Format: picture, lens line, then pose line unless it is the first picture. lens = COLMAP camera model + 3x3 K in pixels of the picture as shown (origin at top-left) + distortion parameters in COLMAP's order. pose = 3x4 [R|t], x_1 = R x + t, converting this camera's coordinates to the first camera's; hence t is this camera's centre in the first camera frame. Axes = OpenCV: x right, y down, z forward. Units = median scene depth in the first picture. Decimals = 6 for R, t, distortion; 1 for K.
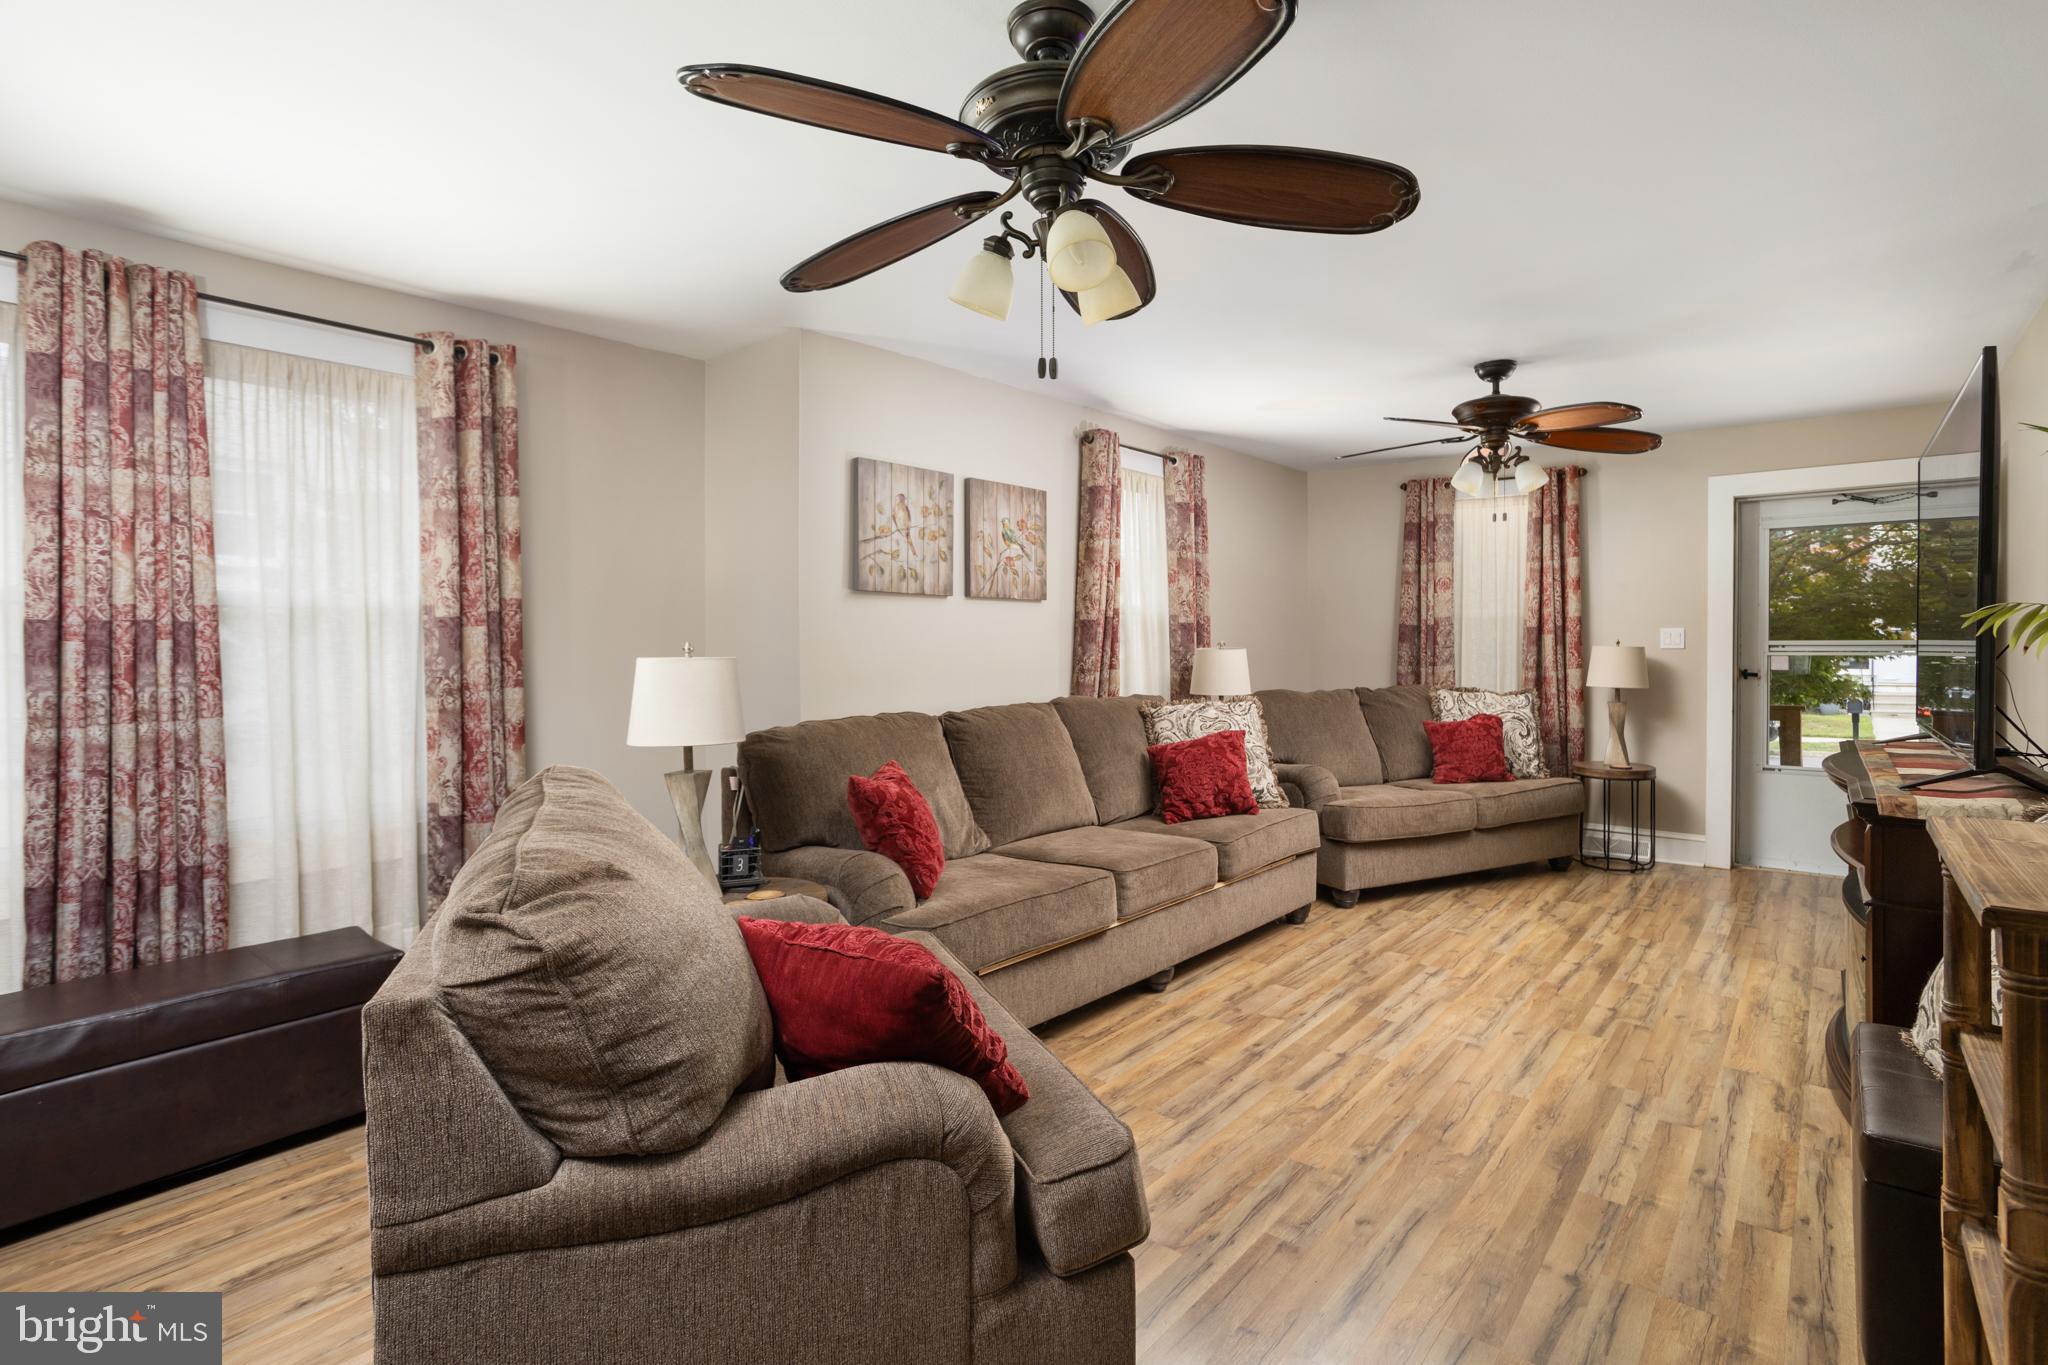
lens RADIAL K [[982.7, 0, 1028.3], [0, 982.7, 658.1], [0, 0, 1]] dist [-0.064225, 0.037213]
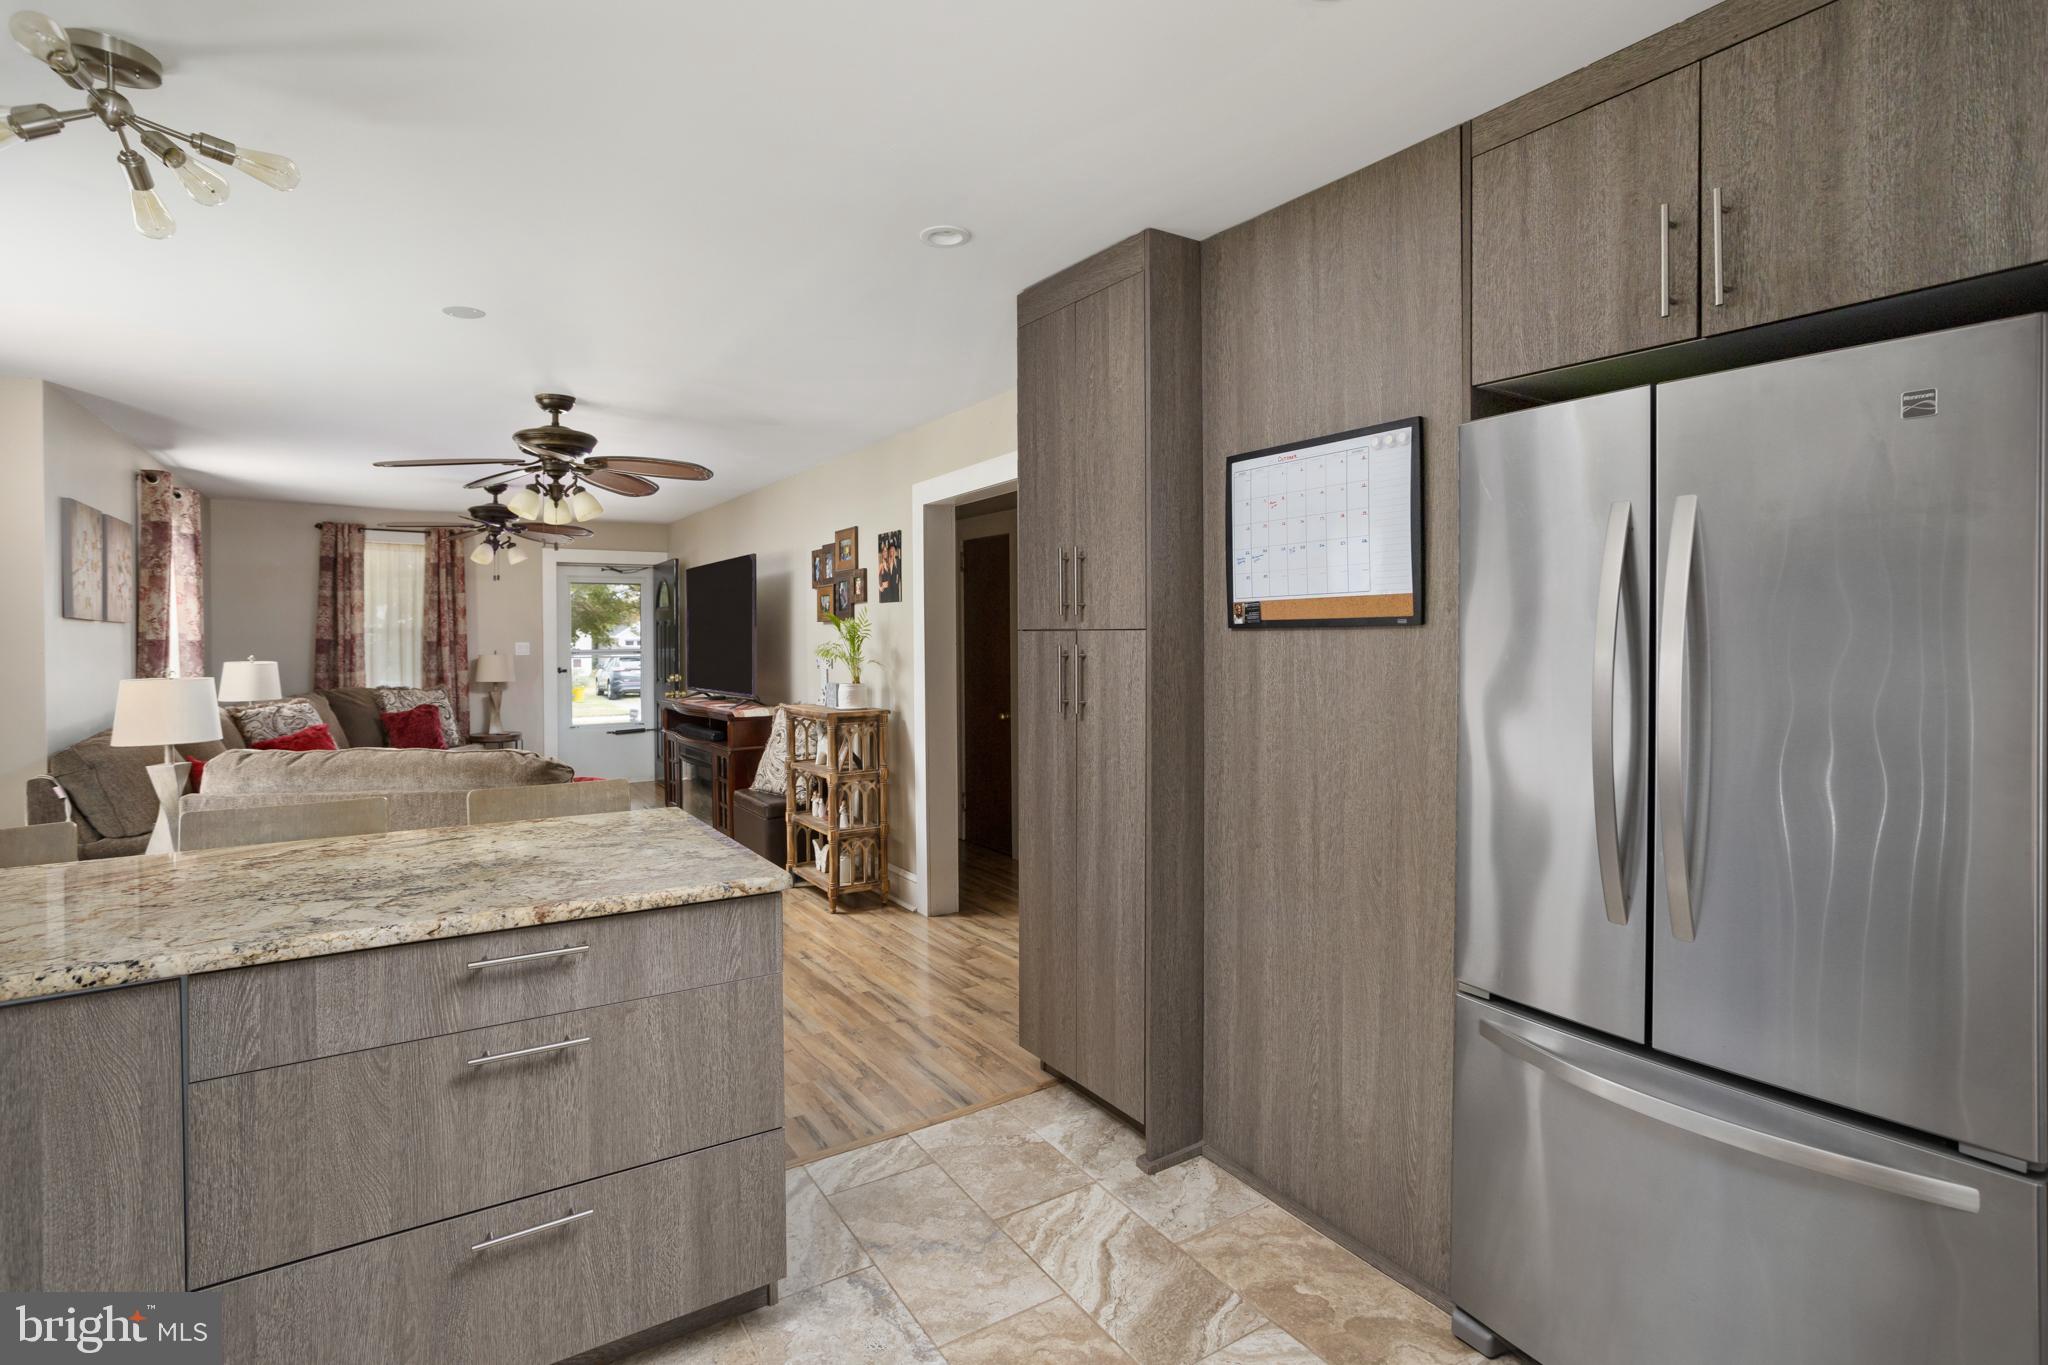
lens RADIAL K [[1016.4, 0, 1014.6], [0, 1016.4, 640.8], [0, 0, 1]] dist [-0.064782, 0.043272]
pose [[0.301931, -0.002766, 0.953326, -0.950108], [0.019443, 0.999806, -0.003257, -0.019037], [-0.953131, 0.019519, 0.301926, -0.370203]]
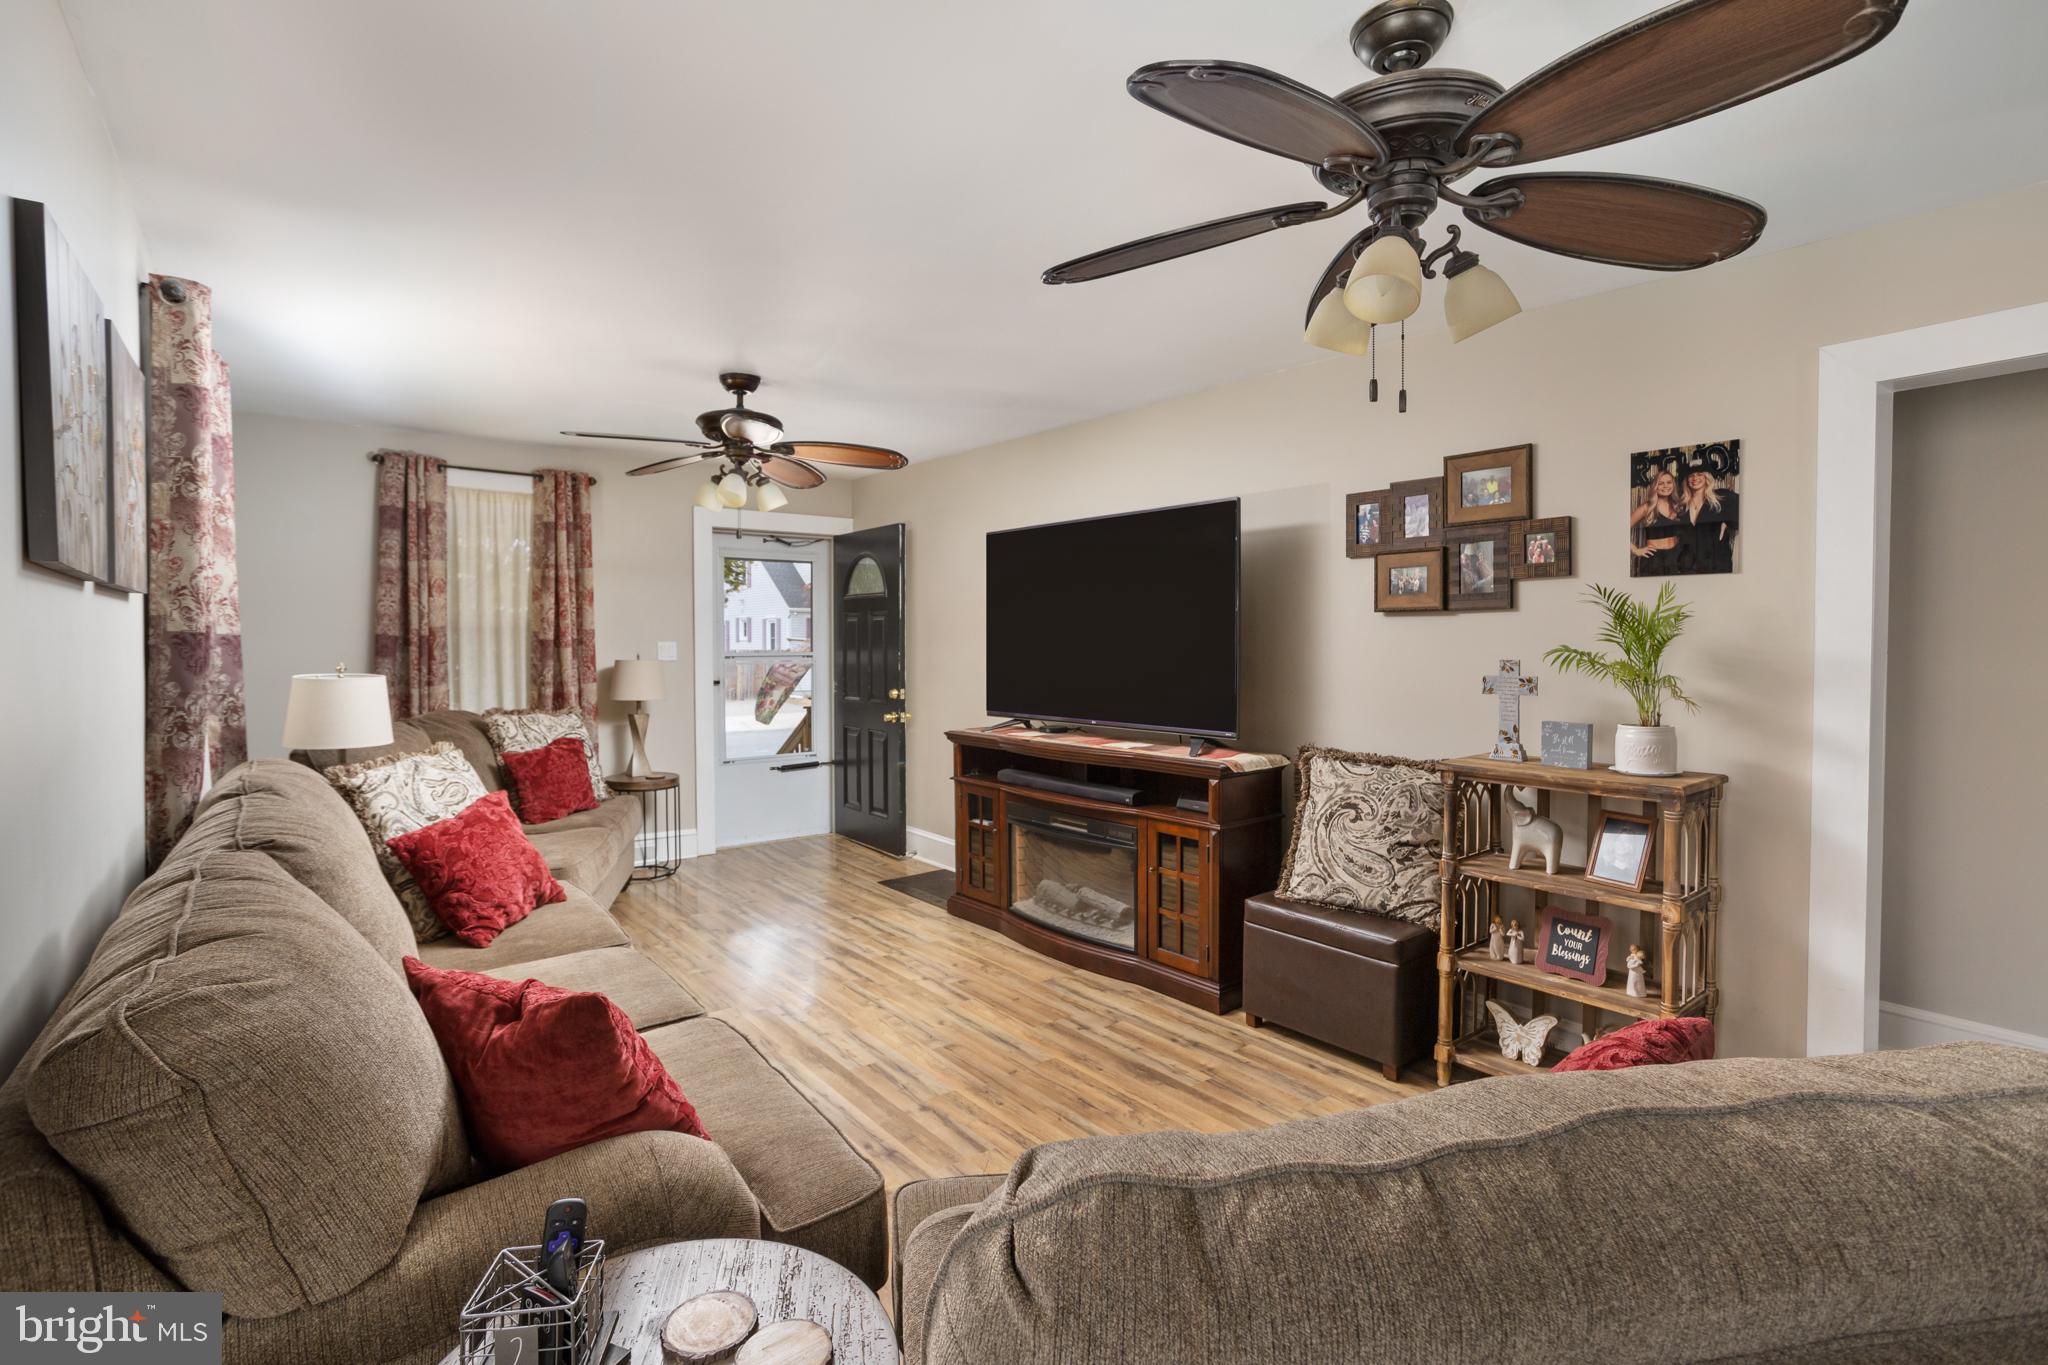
lens RADIAL K [[982.7, 0, 1028.3], [0, 982.7, 658.1], [0, 0, 1]] dist [-0.064225, 0.037213]
pose [[0.202126, -0.015574, 0.979236, -0.471017], [0.012676, 0.999831, 0.013285, -0.033221], [-0.979278, 0.009728, 0.202289, 0.576030]]
